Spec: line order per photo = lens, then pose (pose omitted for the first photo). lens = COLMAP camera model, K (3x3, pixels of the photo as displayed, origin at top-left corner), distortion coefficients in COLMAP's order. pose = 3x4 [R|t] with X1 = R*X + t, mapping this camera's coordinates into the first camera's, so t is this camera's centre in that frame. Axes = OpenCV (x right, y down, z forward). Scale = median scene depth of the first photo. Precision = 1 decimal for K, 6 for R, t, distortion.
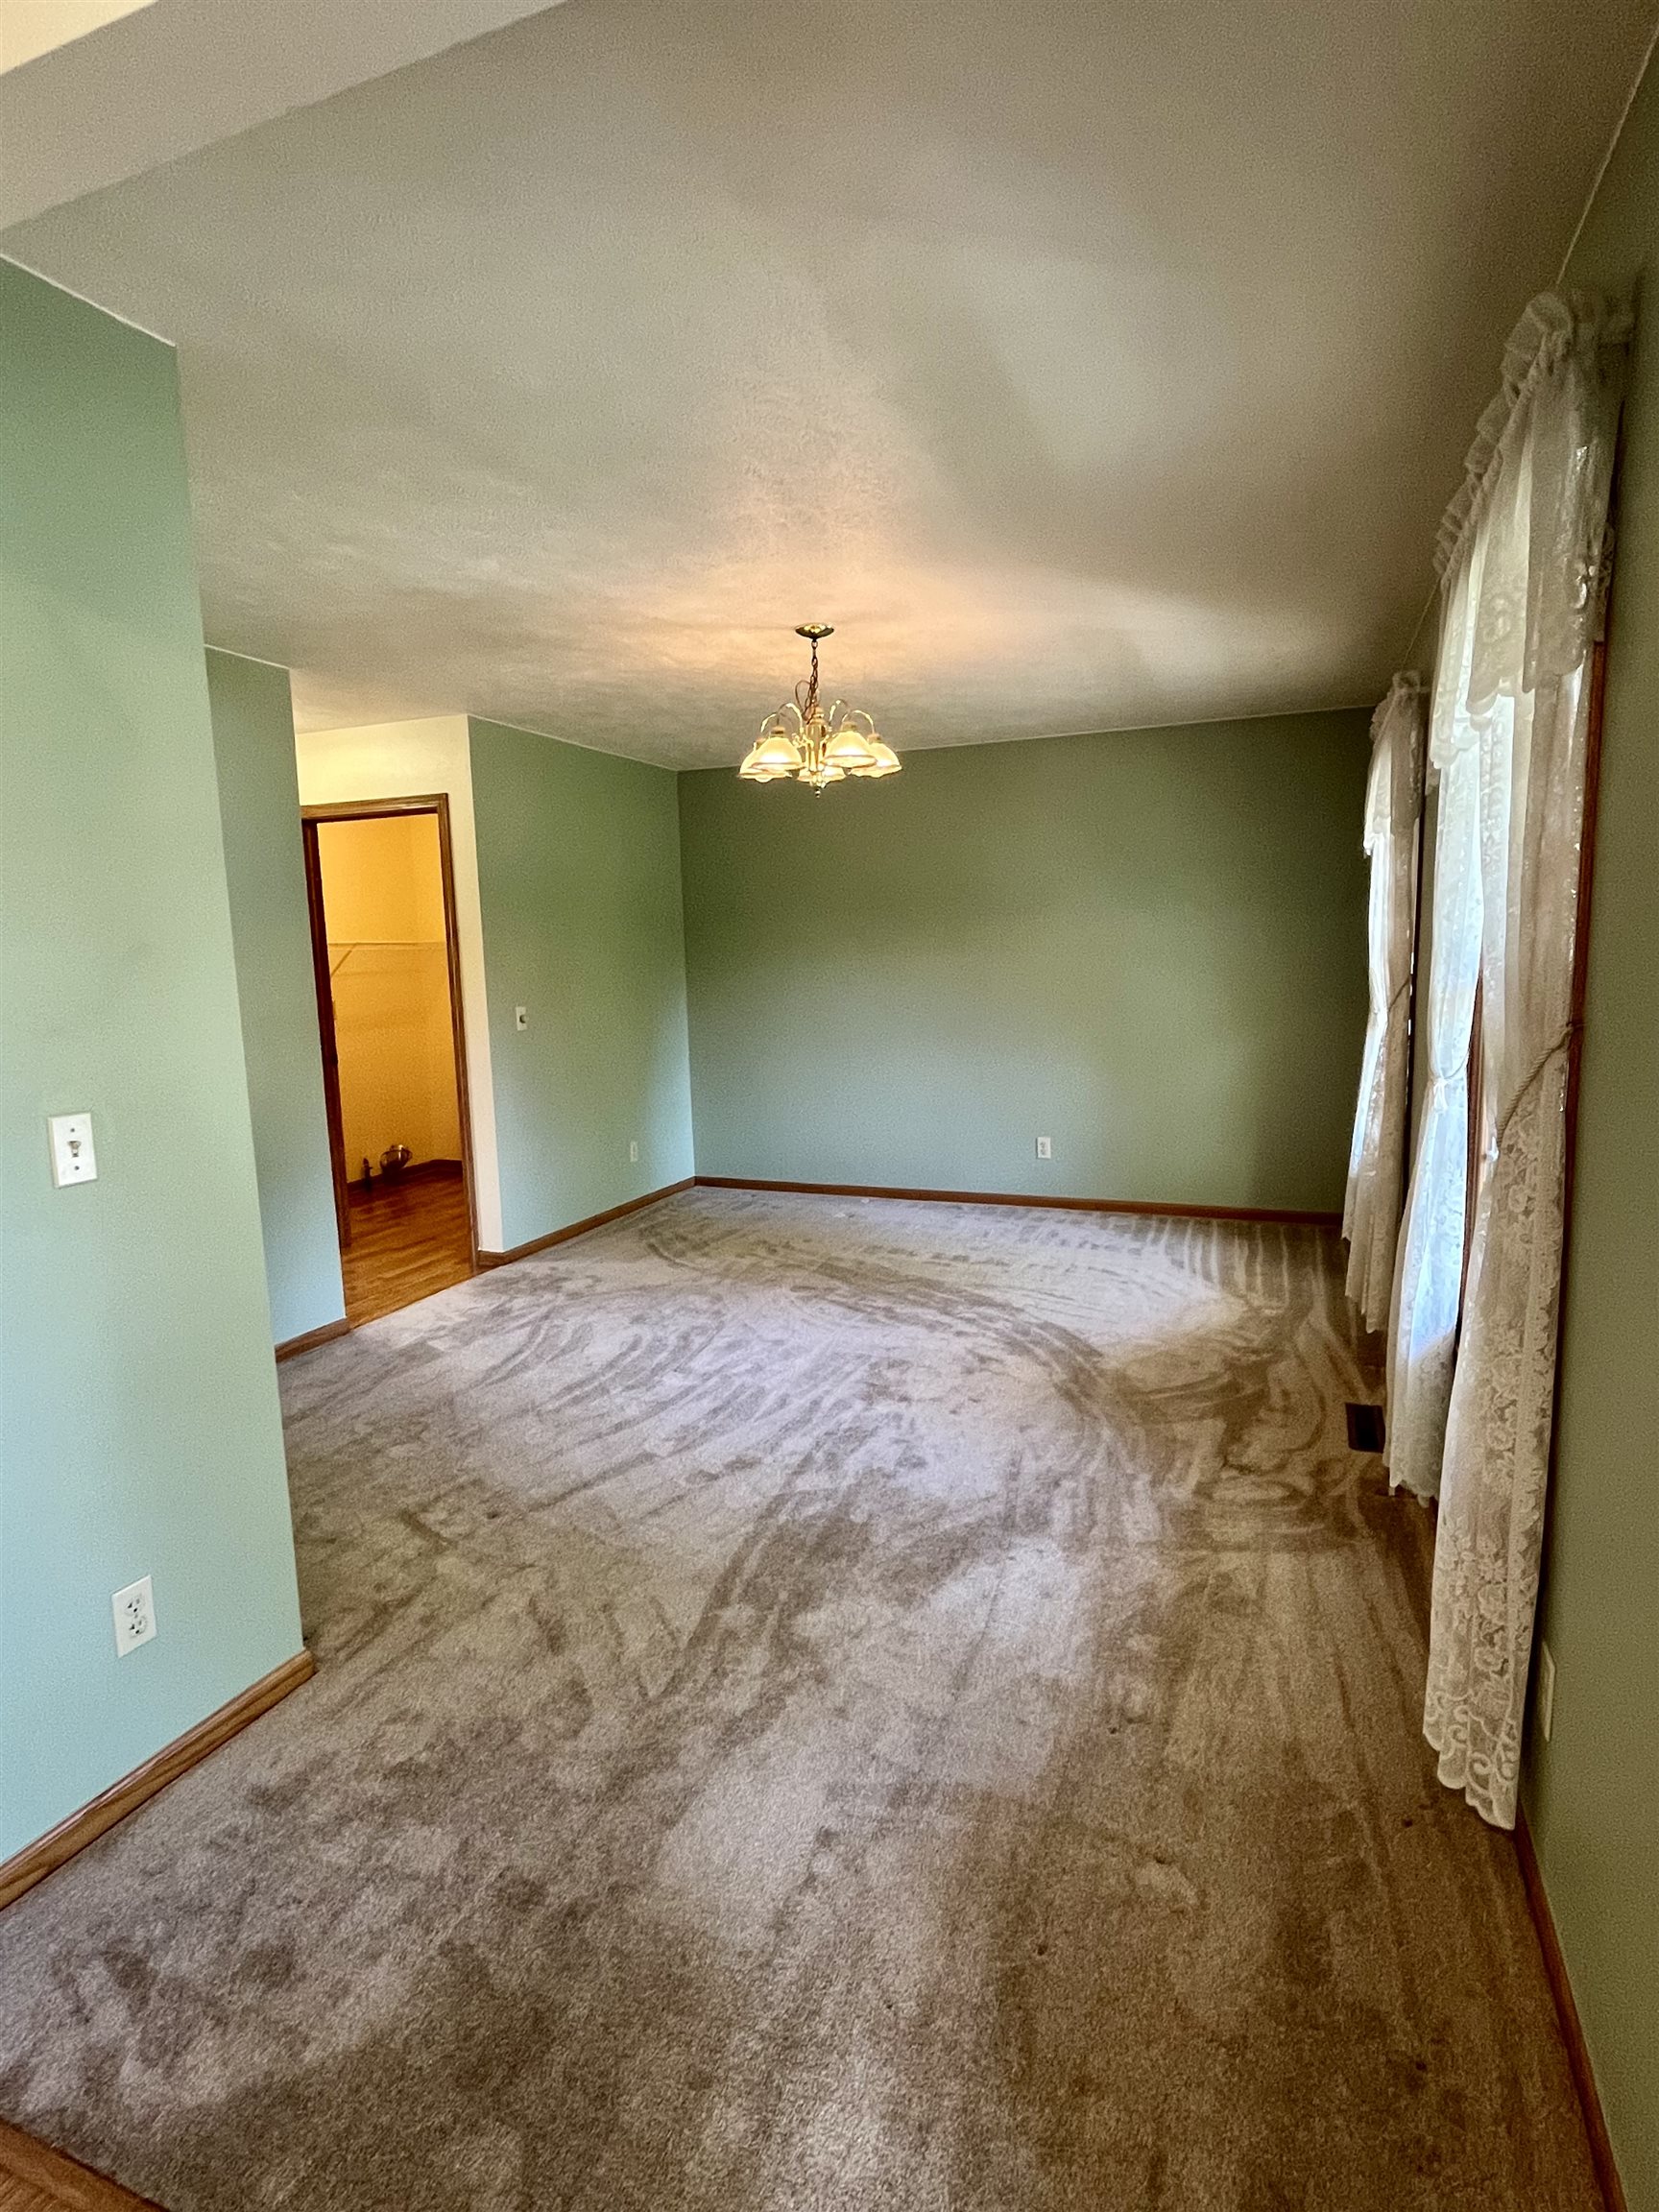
lens RADIAL K [[1135.3, 0, 841.0], [0, 1135.3, 1104.0], [0, 0, 1]] dist [-0.006306, 0.002966]
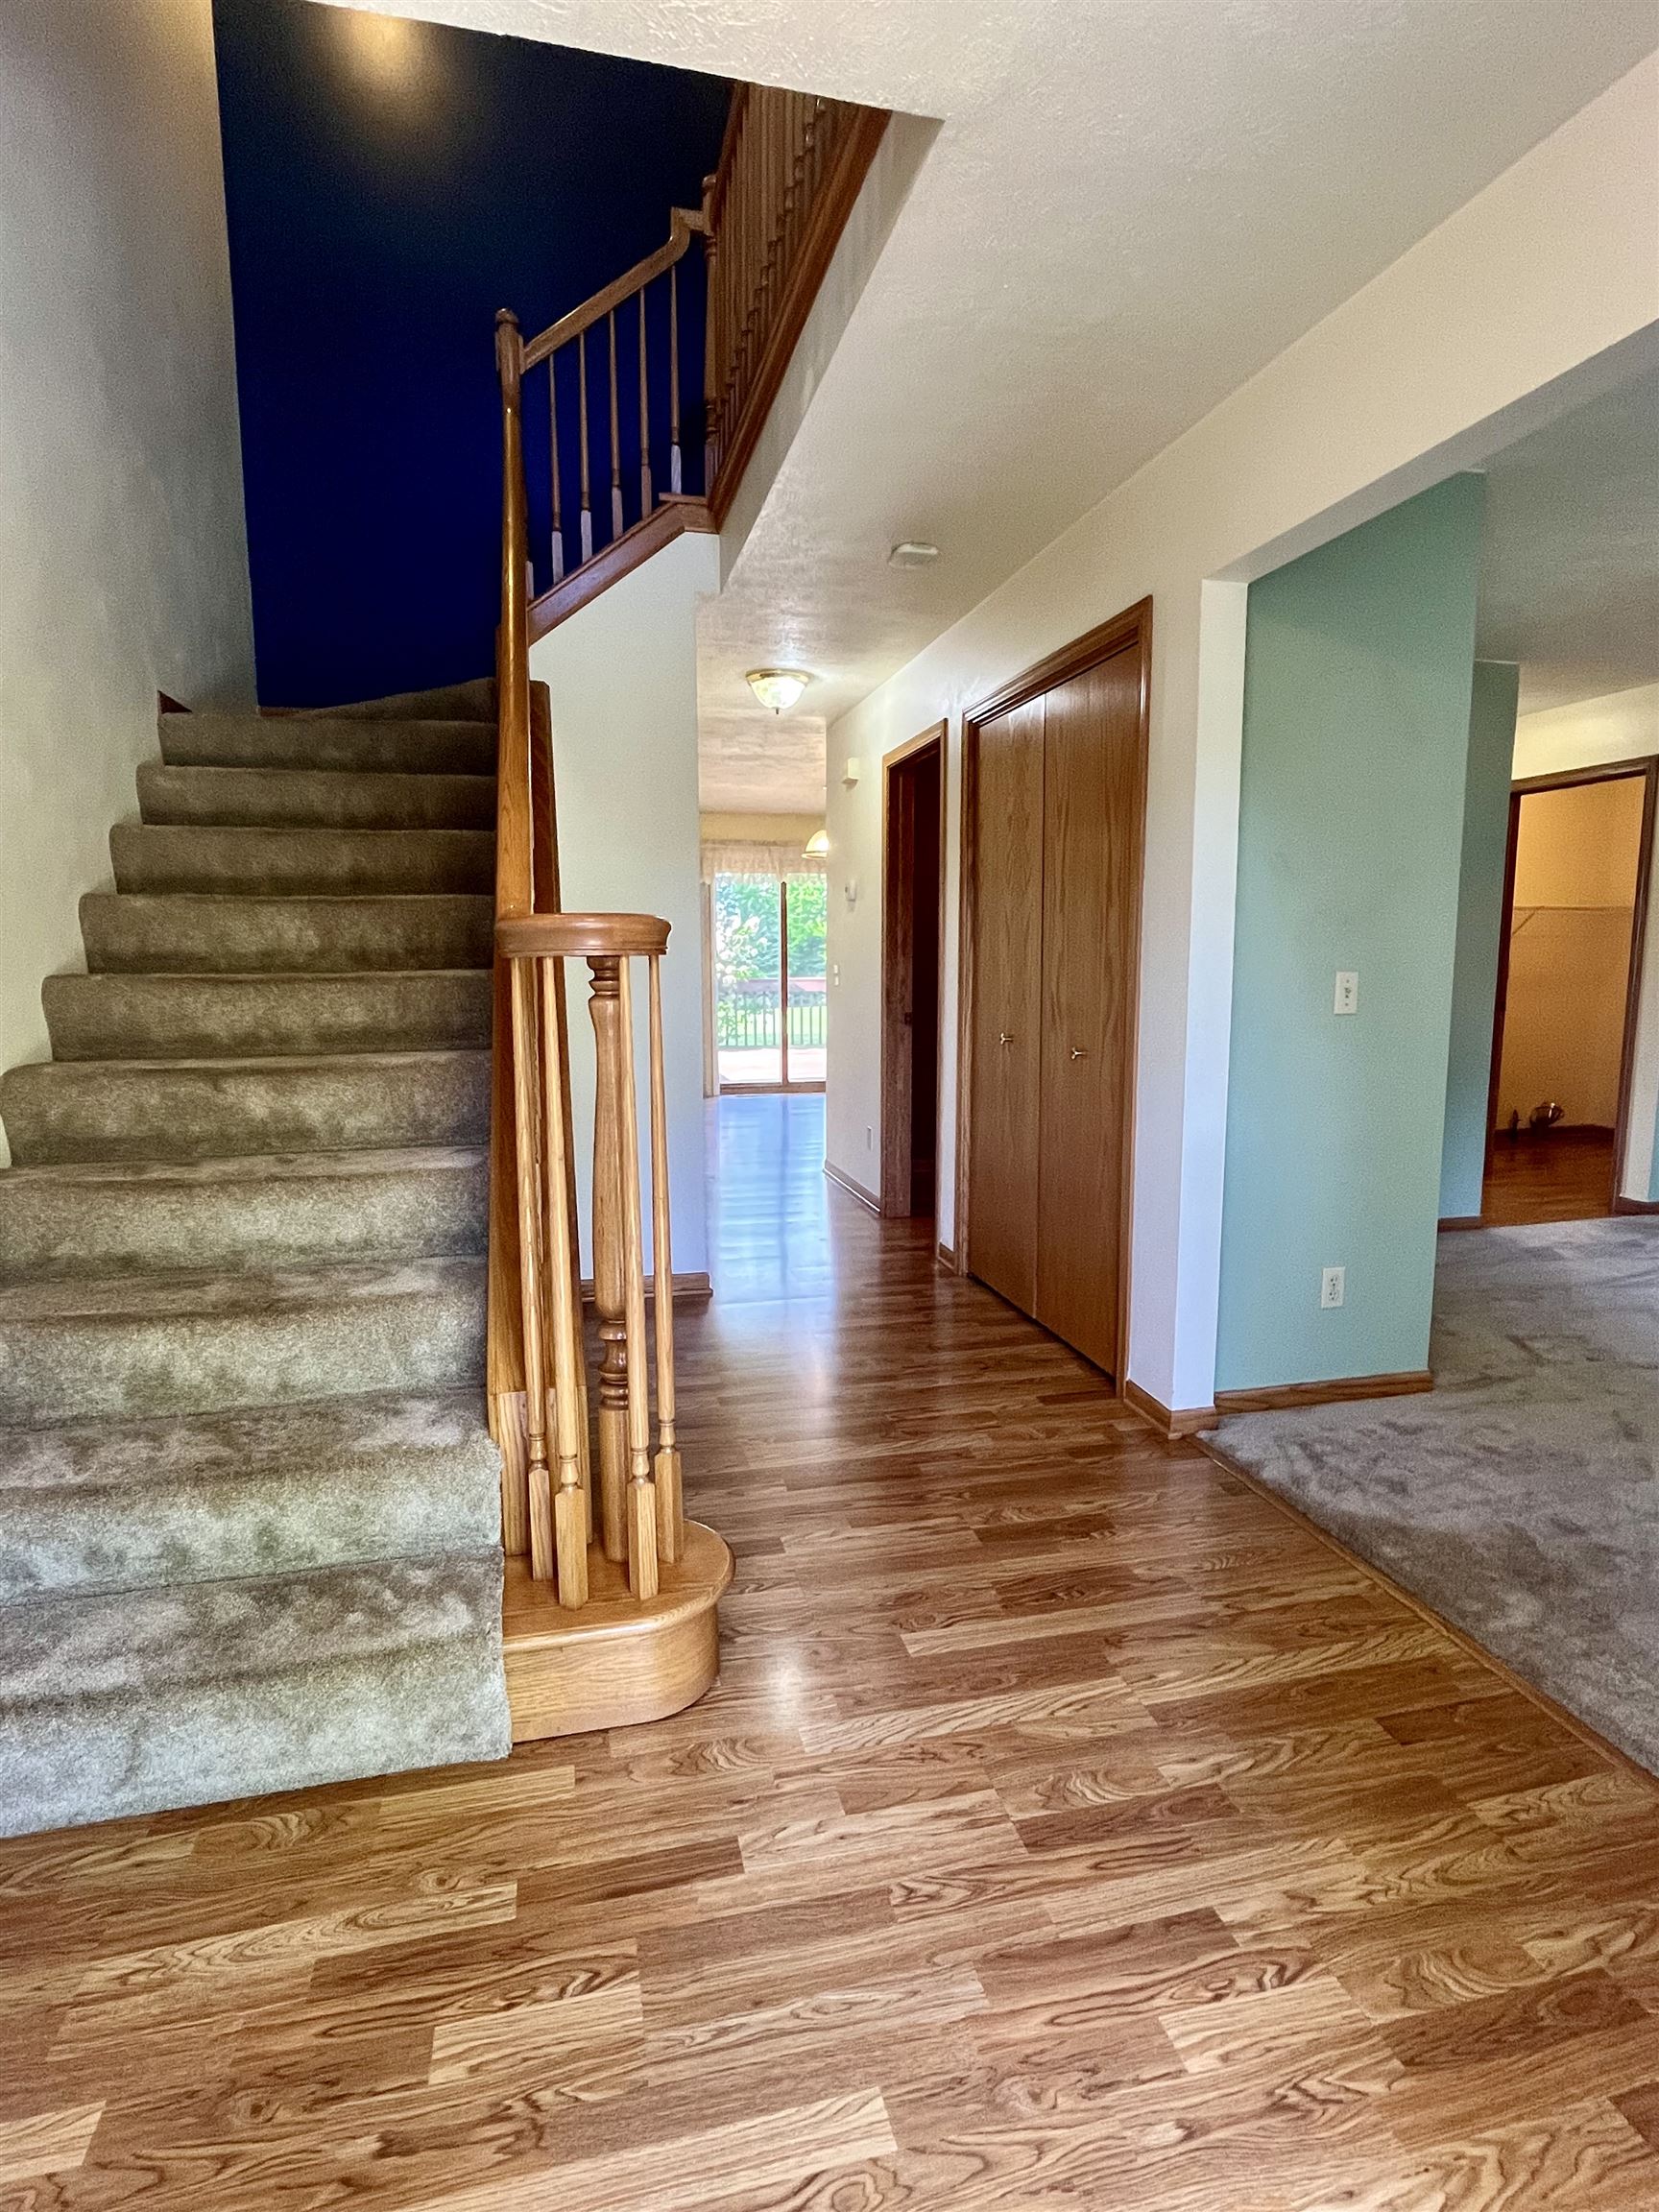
lens RADIAL K [[1135.3, 0, 845.5], [0, 1135.3, 1087.0], [0, 0, 1]] dist [-0.006306, 0.002966]
pose [[0.588805, 0.125857, -0.798417, 0.144888], [-0.130007, 0.989688, 0.060132, 0.109893], [0.797751, 0.068394, 0.599095, -0.356861]]
